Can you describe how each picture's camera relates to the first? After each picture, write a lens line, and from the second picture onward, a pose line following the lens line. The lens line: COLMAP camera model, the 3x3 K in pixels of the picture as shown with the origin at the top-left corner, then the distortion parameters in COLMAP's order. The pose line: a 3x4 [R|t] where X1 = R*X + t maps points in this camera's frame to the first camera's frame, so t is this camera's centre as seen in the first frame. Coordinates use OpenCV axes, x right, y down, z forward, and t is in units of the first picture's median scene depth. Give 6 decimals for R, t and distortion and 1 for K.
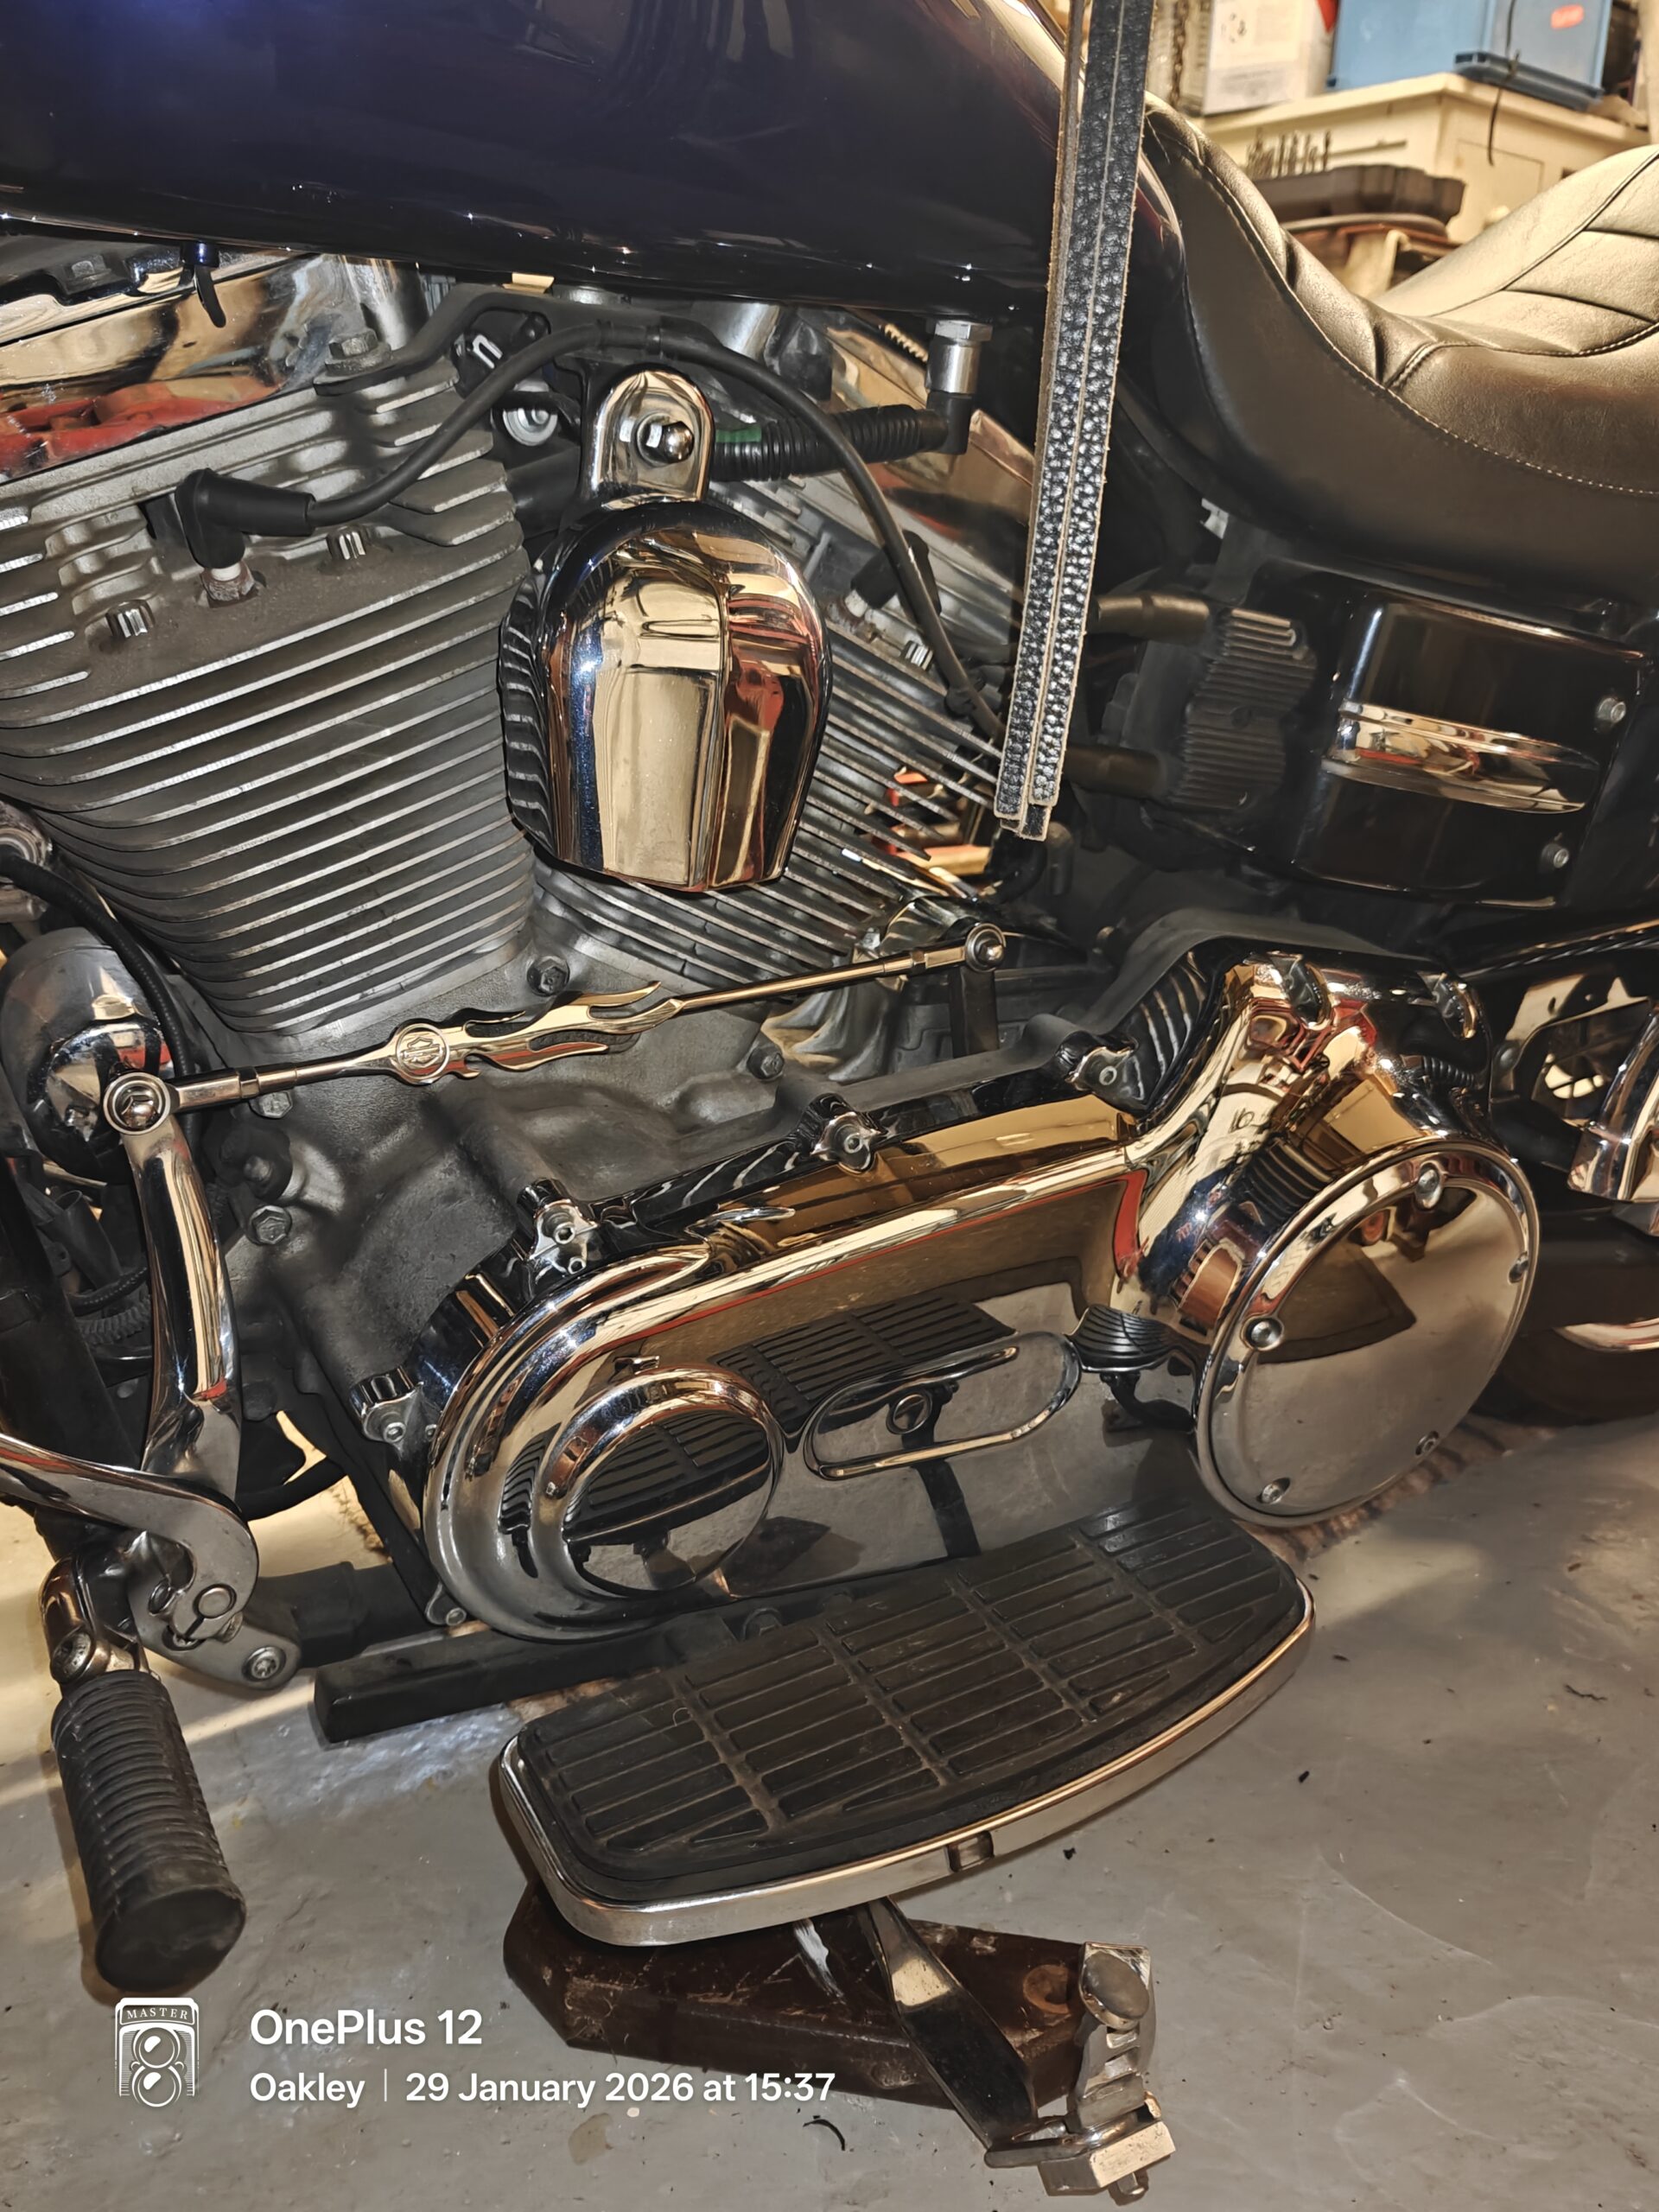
lens RADIAL K [[1837.4, 0, 821.3], [0, 1837.4, 1097.6], [0, 0, 1]] dist [0.018820, -0.011270]
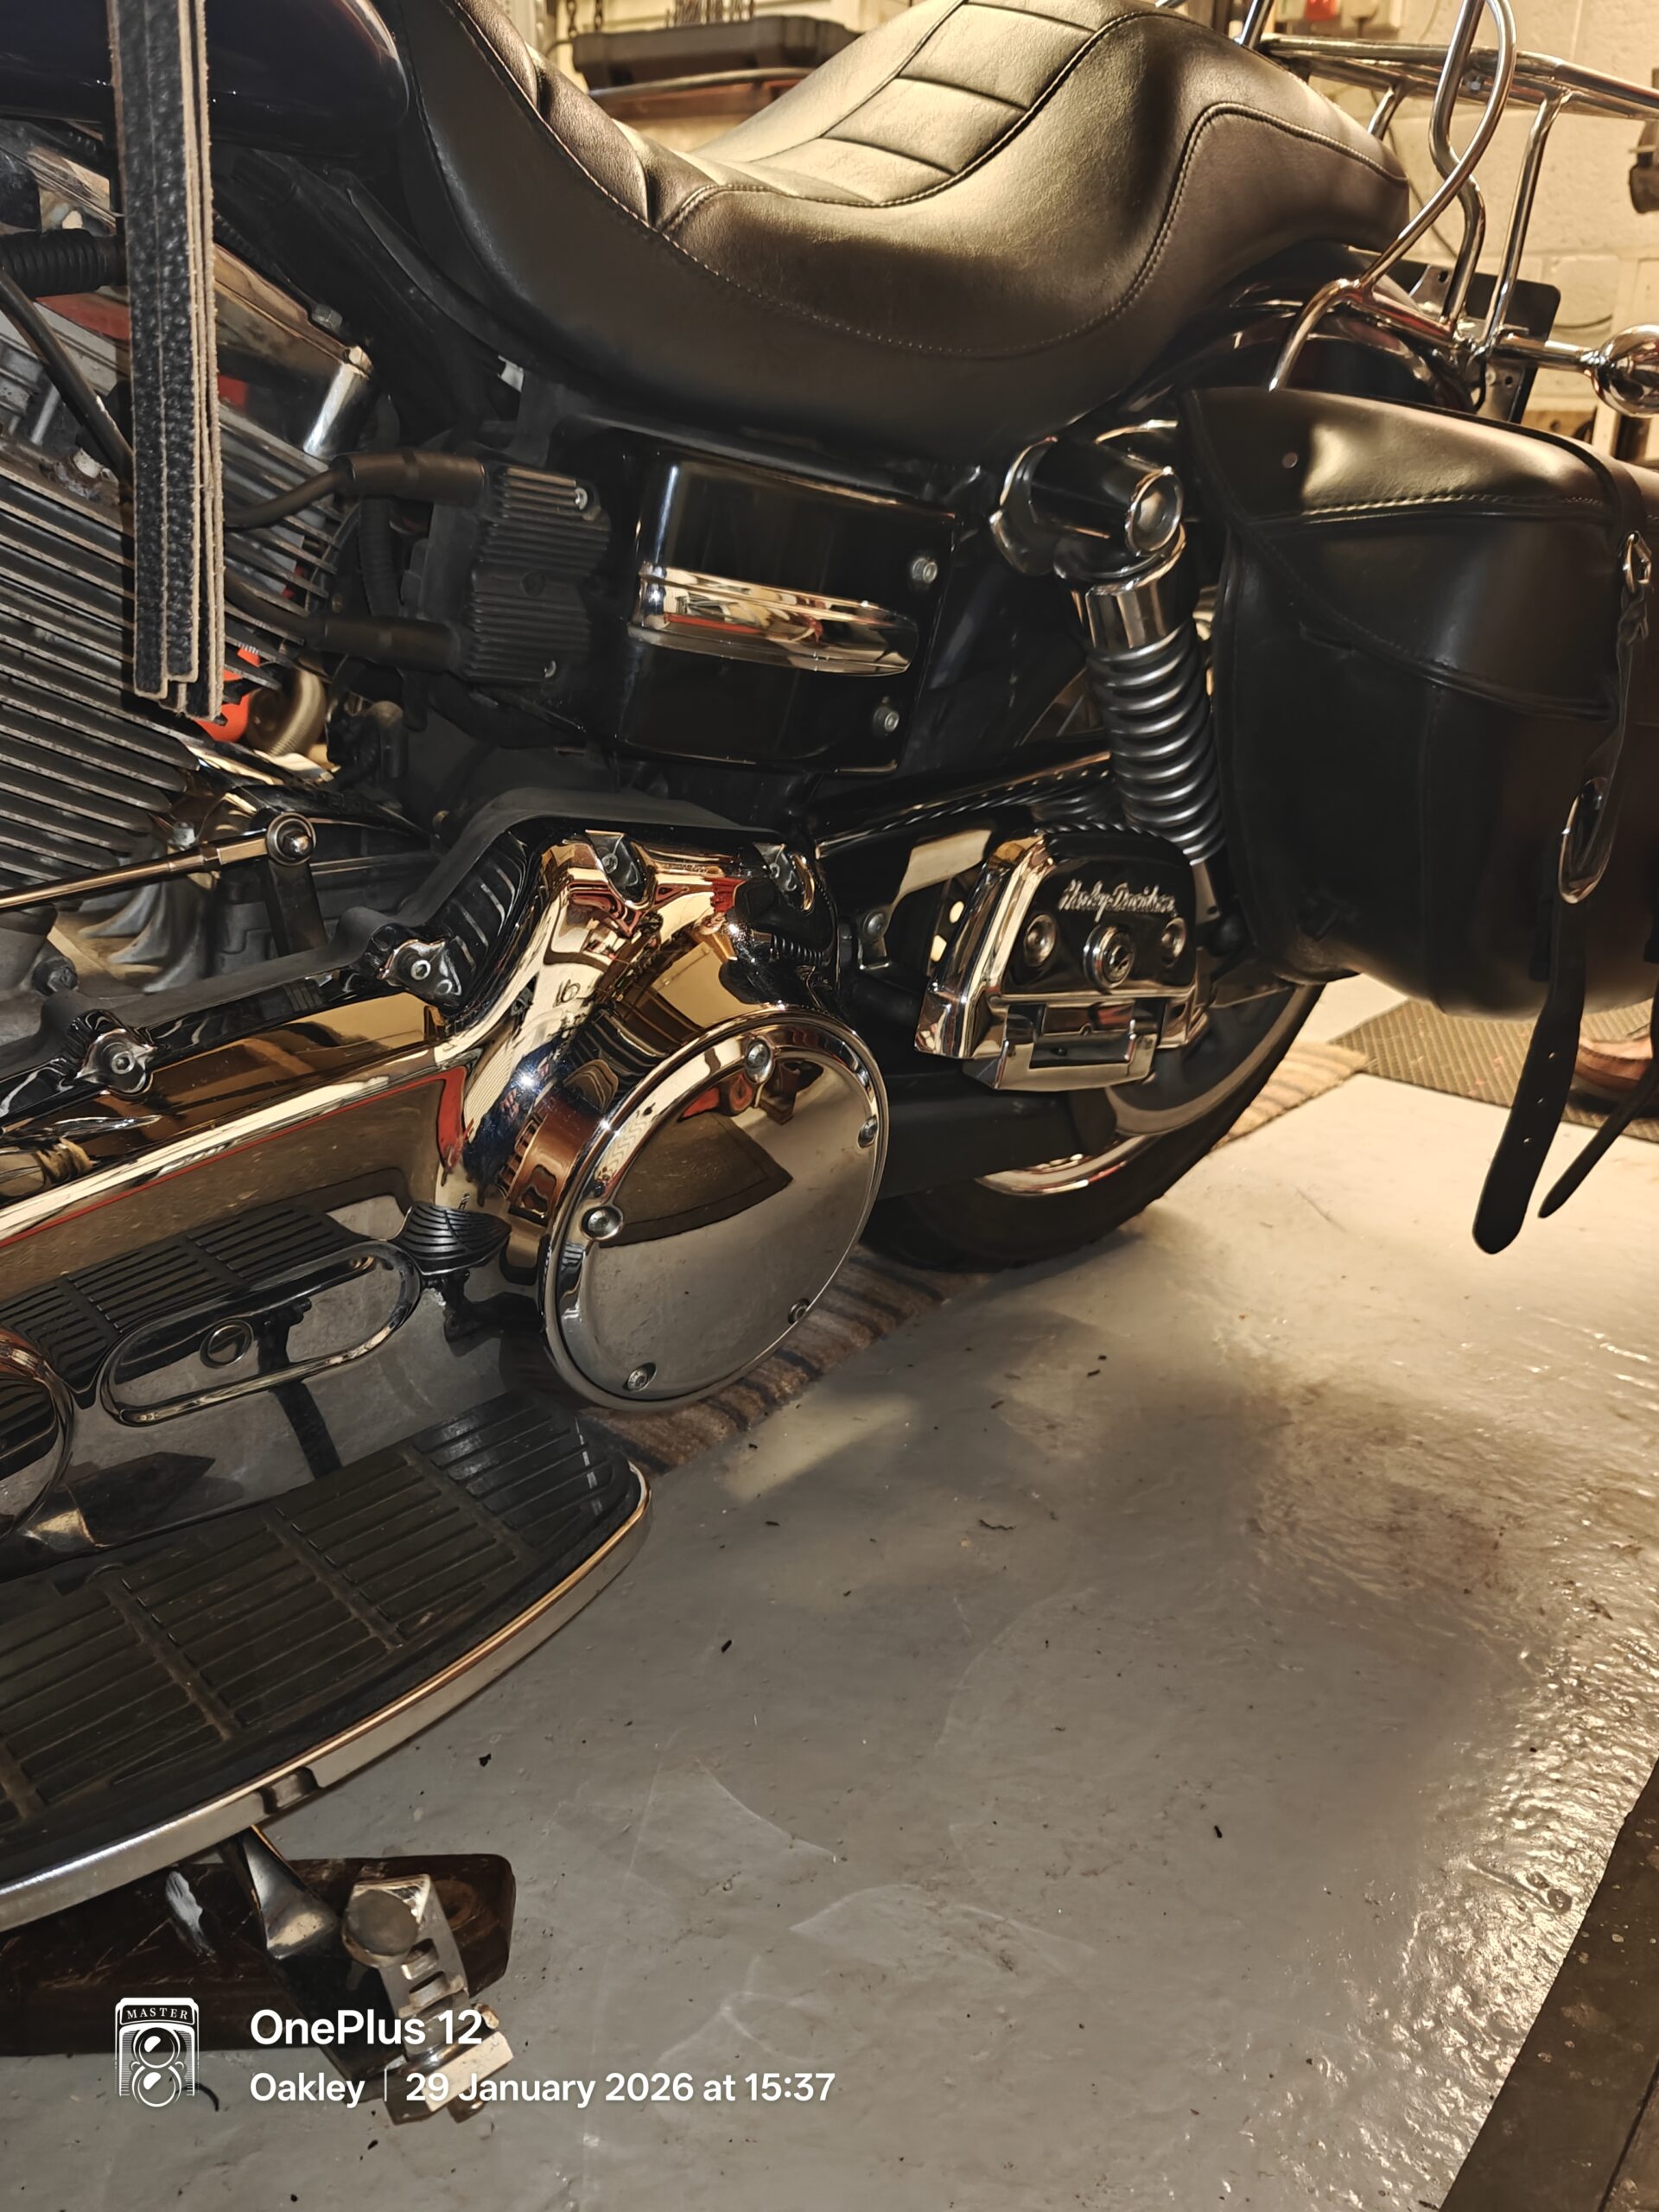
lens RADIAL K [[1837.4, 0, 821.3], [0, 1837.4, 1097.6], [0, 0, 1]] dist [0.018820, -0.011270]
pose [[0.971230, -0.080181, 0.224240, 0.132917], [0.065816, 0.995315, 0.070828, 0.000374], [-0.228868, -0.054032, 0.971957, 0.025270]]
